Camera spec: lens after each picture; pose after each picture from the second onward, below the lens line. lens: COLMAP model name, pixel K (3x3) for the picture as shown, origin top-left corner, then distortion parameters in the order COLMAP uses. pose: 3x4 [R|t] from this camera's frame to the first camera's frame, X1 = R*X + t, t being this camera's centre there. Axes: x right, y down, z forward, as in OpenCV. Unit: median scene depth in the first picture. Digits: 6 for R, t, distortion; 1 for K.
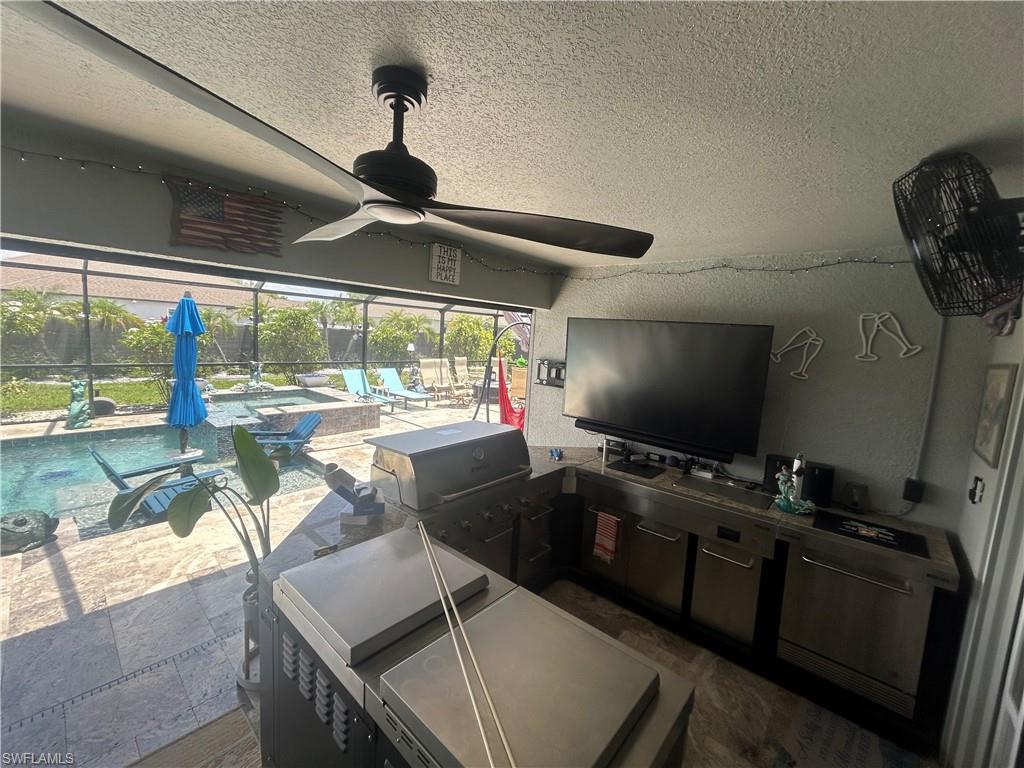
lens RADIAL K [[416.5, 0, 509.2], [0, 416.5, 380.5], [0, 0, 1]] dist [0.000016, 0.000215]
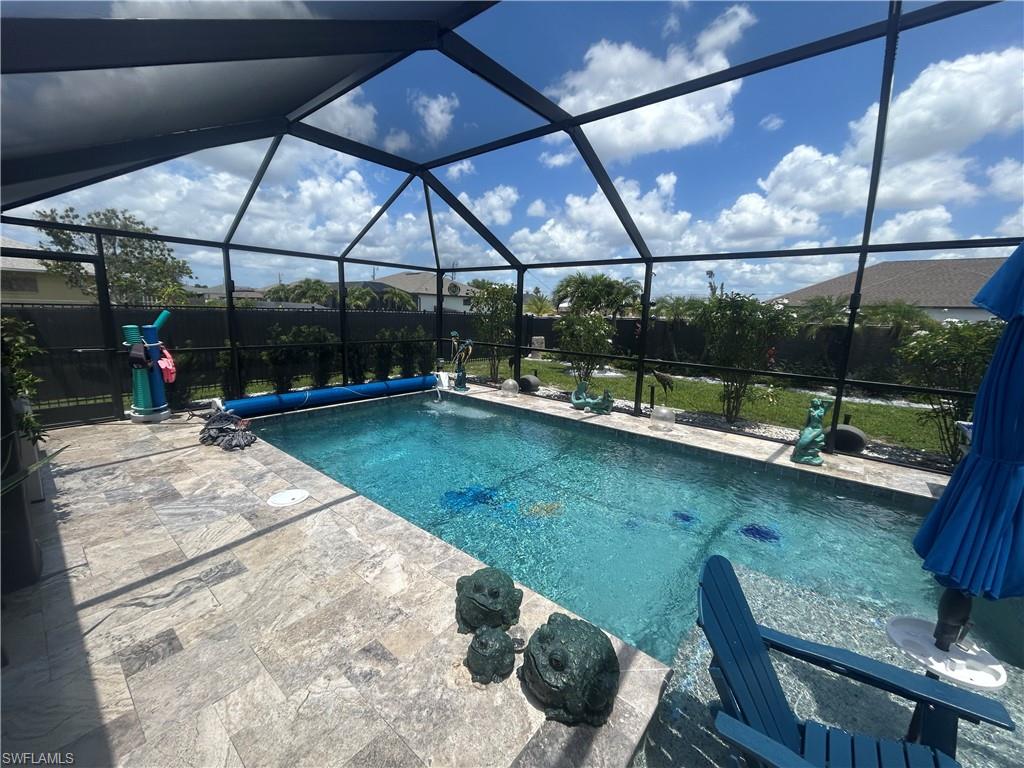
lens RADIAL K [[416.5, 0, 509.2], [0, 416.5, 380.5], [0, 0, 1]] dist [0.000016, 0.000215]
pose [[0.037738, 0.107990, -0.993435, -0.283883], [-0.147991, 0.983785, 0.101319, -0.021709], [0.988268, 0.143196, 0.053107, 0.354244]]
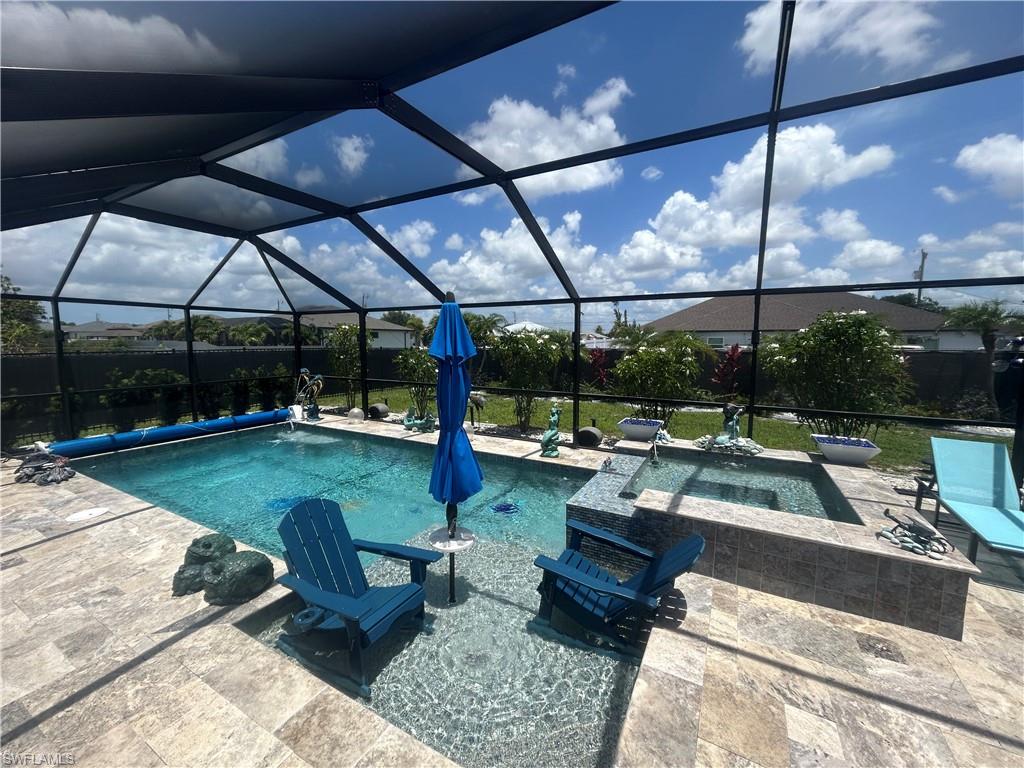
lens RADIAL K [[418.0, 0, 508.8], [0, 418.0, 362.9], [0, 0, 1]] dist [0.000992, 0.000311]
pose [[0.213856, -0.006200, -0.976845, -0.065101], [-0.104746, 0.994069, -0.029241, -0.057262], [0.971233, 0.108574, 0.211939, 0.562562]]
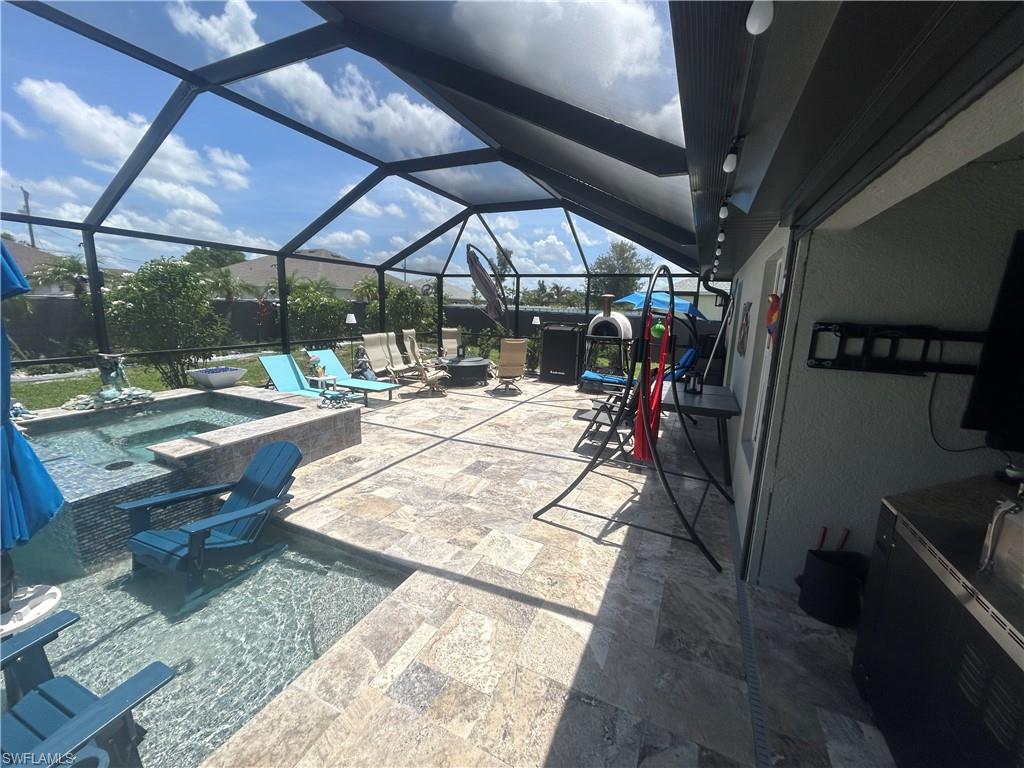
lens RADIAL K [[416.5, 0, 509.2], [0, 416.5, 380.5], [0, 0, 1]] dist [0.000016, 0.000215]
pose [[0.958015, -0.082476, 0.274601, -0.261349], [0.061268, 0.994500, 0.084947, -0.025131], [-0.280097, -0.064556, 0.957799, 0.318507]]
